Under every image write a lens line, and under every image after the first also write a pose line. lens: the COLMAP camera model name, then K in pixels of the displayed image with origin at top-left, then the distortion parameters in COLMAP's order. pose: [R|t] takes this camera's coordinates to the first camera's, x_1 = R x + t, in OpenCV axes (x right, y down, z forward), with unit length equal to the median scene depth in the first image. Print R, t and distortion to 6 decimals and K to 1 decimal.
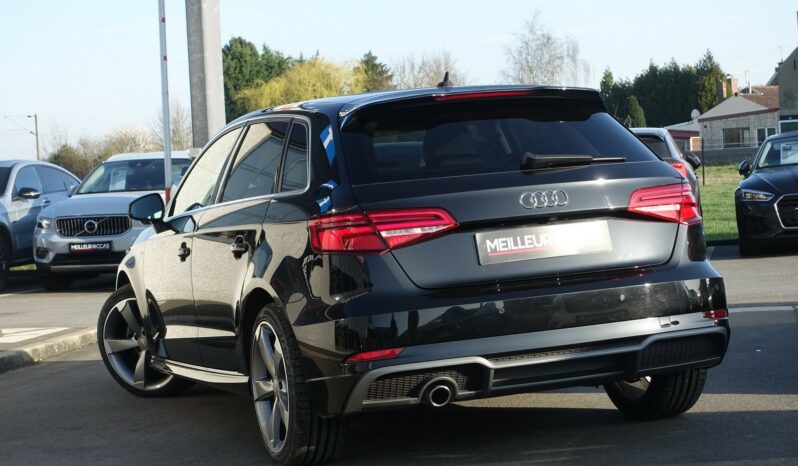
lens RADIAL K [[1708.9, 0, 399.0], [0, 1708.9, 233.0], [0, 0, 1]] dist [-0.026976, 0.035554]
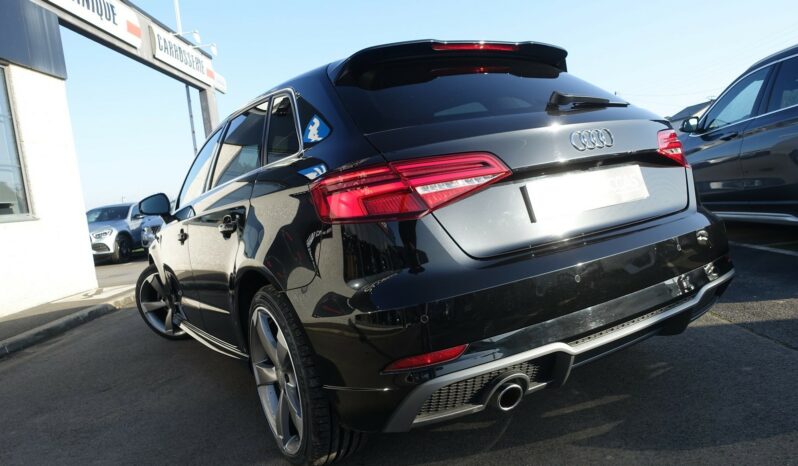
lens RADIAL K [[556.6, 0, 399.0], [0, 556.6, 233.0], [0, 0, 1]] dist [-0.003577, -0.003392]
pose [[0.979906, -0.080039, 0.182695, -0.057135], [0.076136, 0.996696, 0.028292, 0.010436], [-0.184356, -0.013814, 0.982762, 0.685392]]
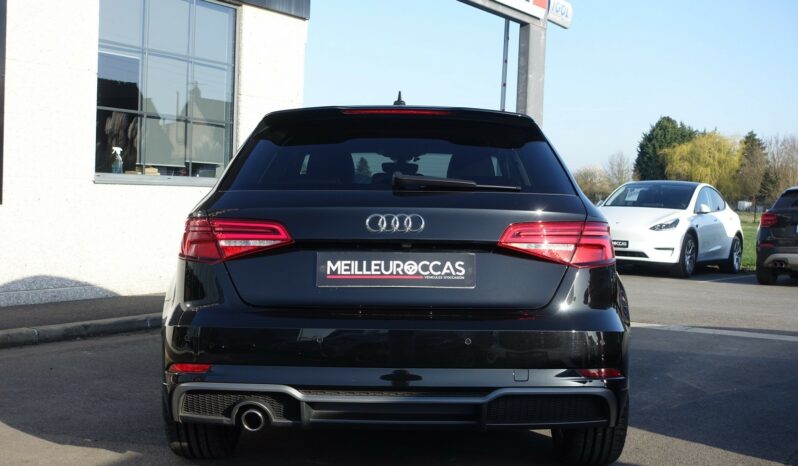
lens RADIAL K [[999.8, 0, 399.0], [0, 999.8, 233.0], [0, 0, 1]] dist [-0.008815, -0.027986]
pose [[0.930773, 0.100113, -0.351623, 0.252097], [-0.098327, 0.994889, 0.022982, -0.024834], [0.352126, 0.013183, 0.935860, 0.457920]]
